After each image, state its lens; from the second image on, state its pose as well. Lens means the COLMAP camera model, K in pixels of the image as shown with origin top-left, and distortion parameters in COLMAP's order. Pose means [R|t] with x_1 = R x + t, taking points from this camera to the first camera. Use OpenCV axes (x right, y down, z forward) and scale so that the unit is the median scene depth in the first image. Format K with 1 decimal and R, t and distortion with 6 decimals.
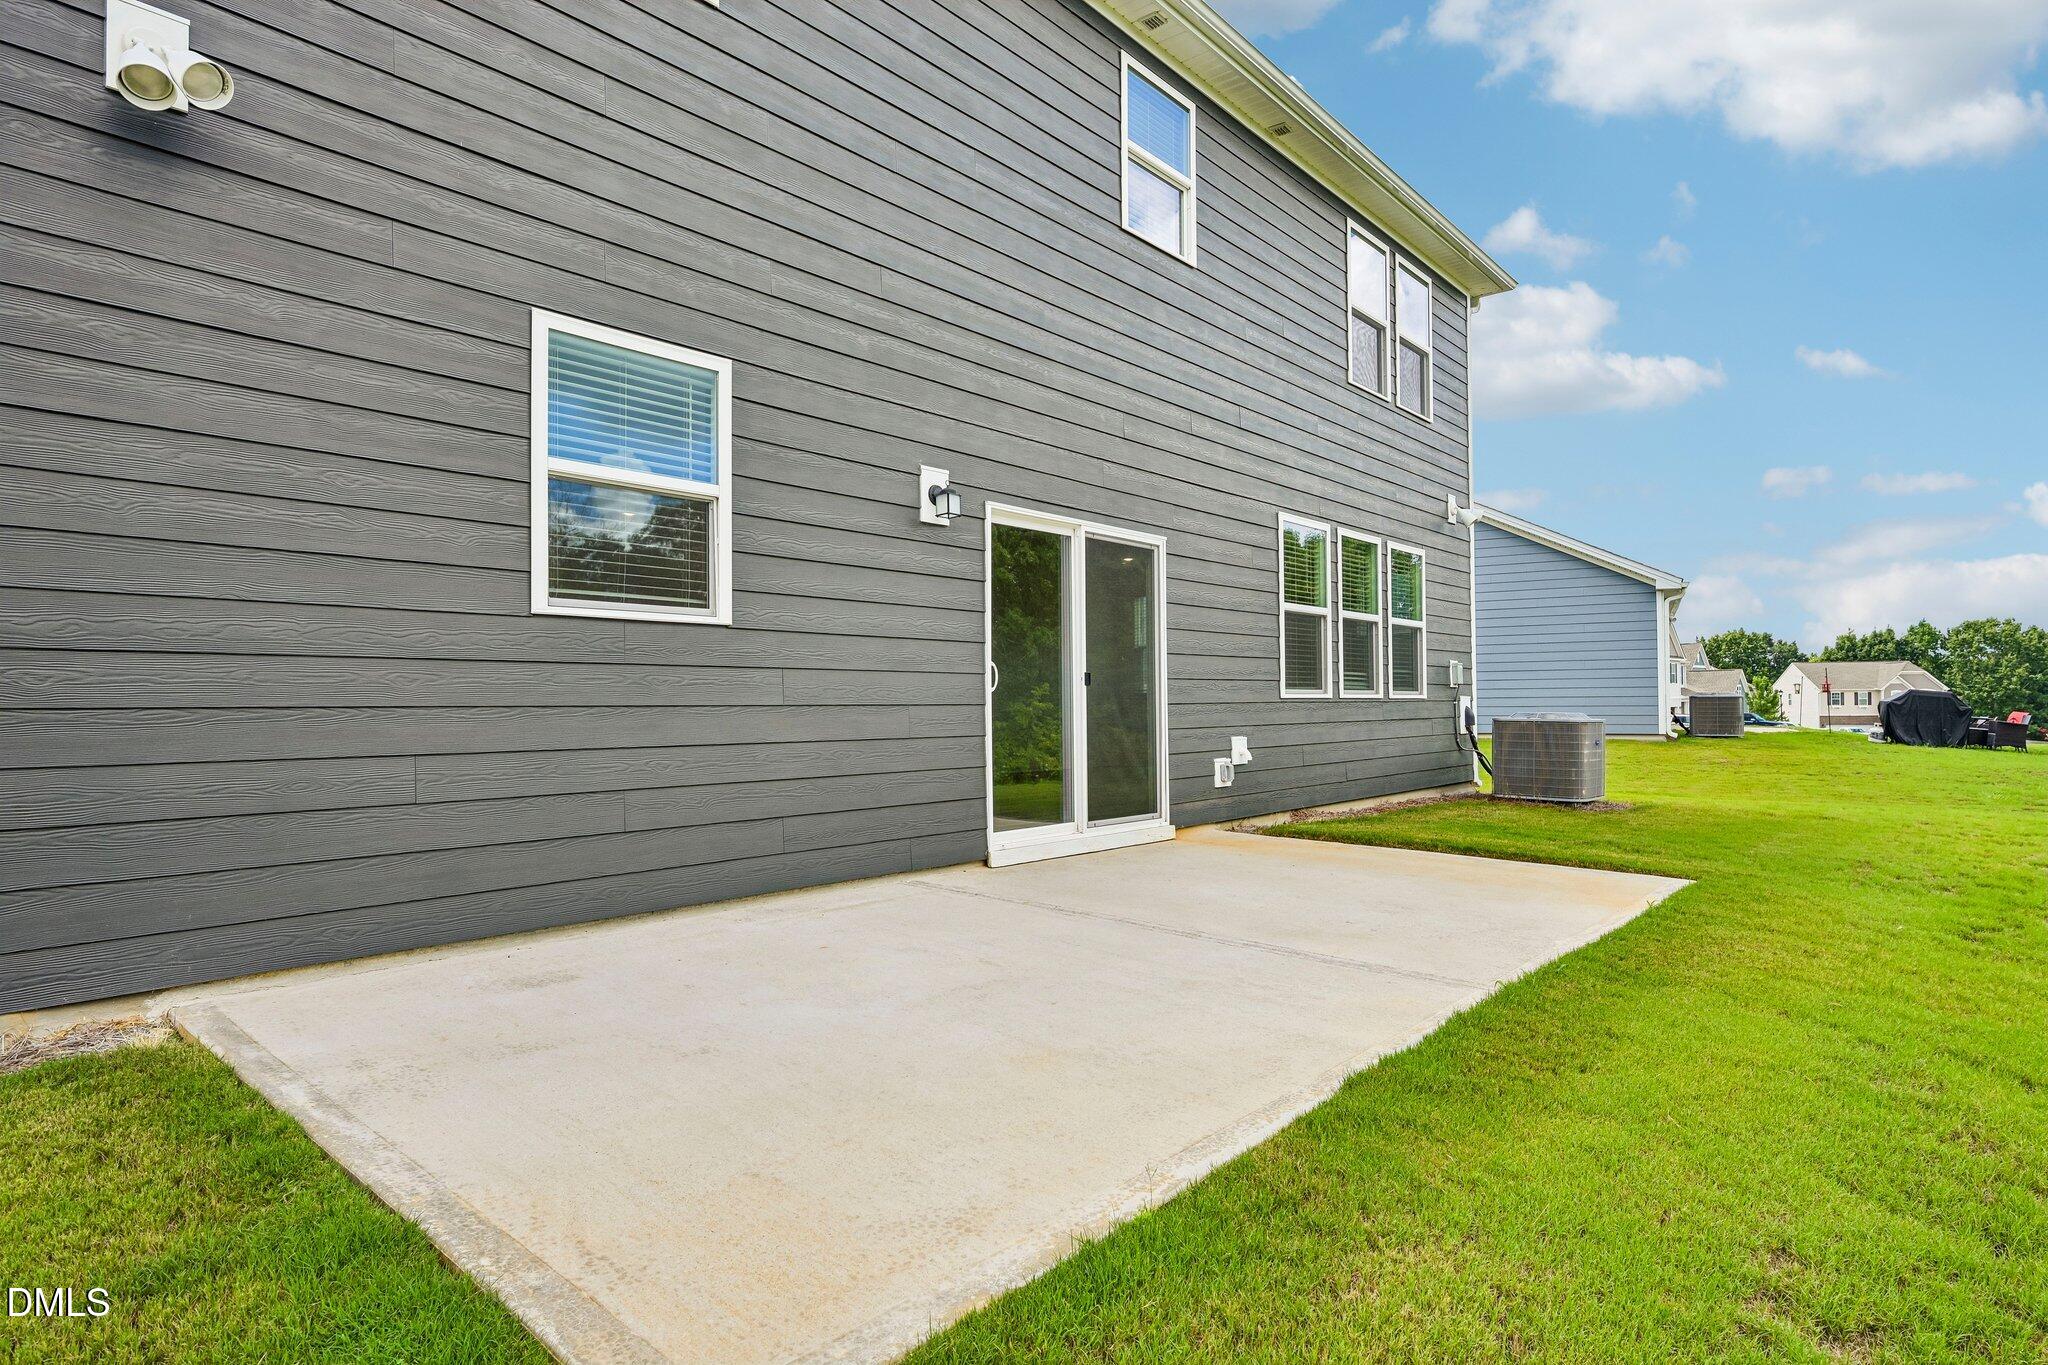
lens RADIAL K [[1081.0, 0, 1034.0], [0, 1081.0, 681.2], [0, 0, 1]] dist [-0.005063, -0.000127]
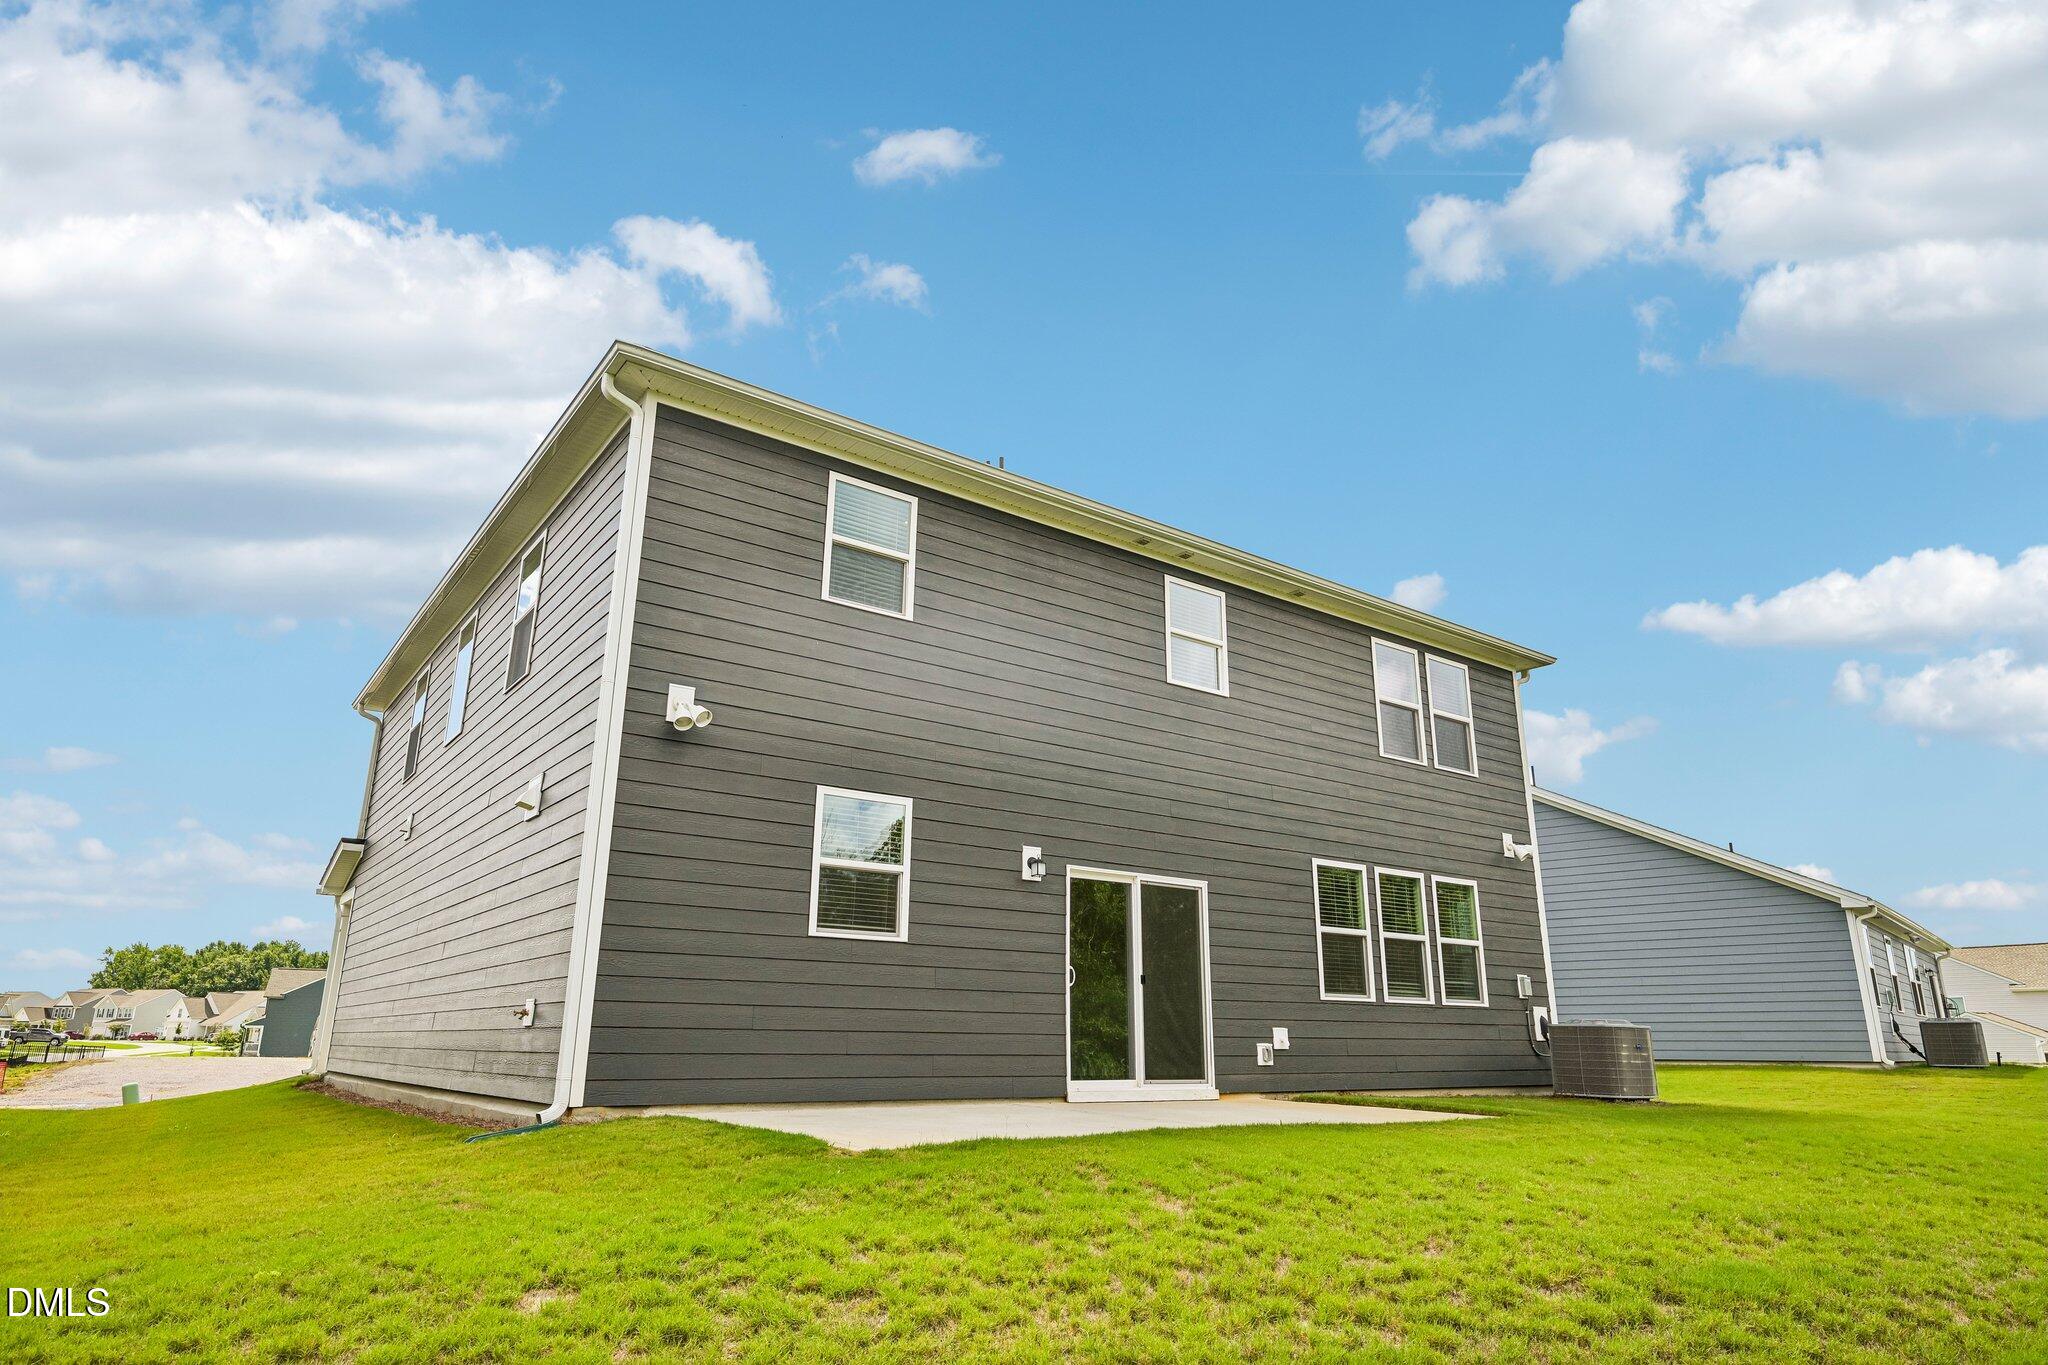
lens RADIAL K [[1214.1, 0, 1042.0], [0, 1214.1, 690.4], [0, 0, 1]] dist [-0.004620, -0.000231]
pose [[0.978795, -0.045074, -0.199820, 0.228334], [-0.008580, 0.965612, -0.259847, 0.042040], [0.204661, 0.256051, 0.944749, -0.614200]]
